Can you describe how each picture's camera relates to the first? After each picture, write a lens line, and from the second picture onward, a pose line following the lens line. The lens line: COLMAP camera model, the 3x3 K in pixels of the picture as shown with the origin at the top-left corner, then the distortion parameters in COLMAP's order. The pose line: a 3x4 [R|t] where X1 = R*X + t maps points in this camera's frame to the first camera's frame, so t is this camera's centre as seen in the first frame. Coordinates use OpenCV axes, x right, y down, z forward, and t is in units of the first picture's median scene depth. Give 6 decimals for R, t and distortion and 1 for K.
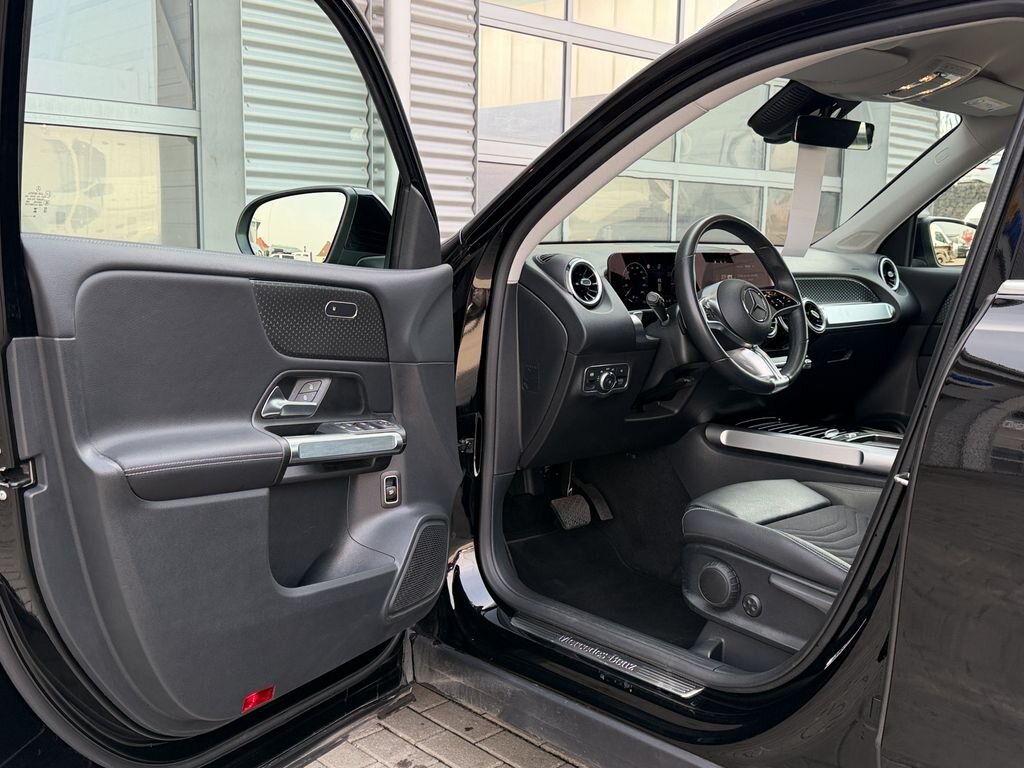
lens RADIAL K [[1094.1, 0, 512.0], [0, 1094.1, 384.0], [0, 0, 1]] dist [0.158519, -0.414295]
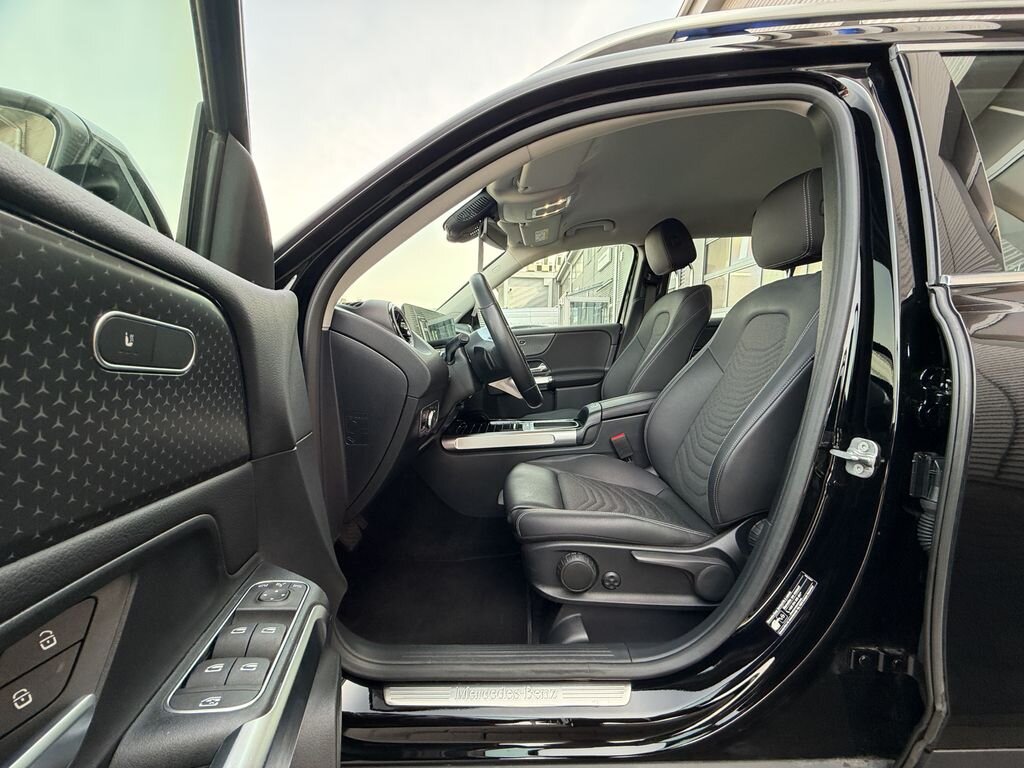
lens RADIAL K [[399.4, 0, 513.7], [0, 399.4, 376.6], [0, 0, 1]] dist [0.000650, 0.000068]
pose [[0.693112, -0.100281, 0.713820, -0.140767], [0.134297, 0.990902, 0.008805, -0.038415], [-0.708209, 0.089761, 0.700274, 0.712884]]
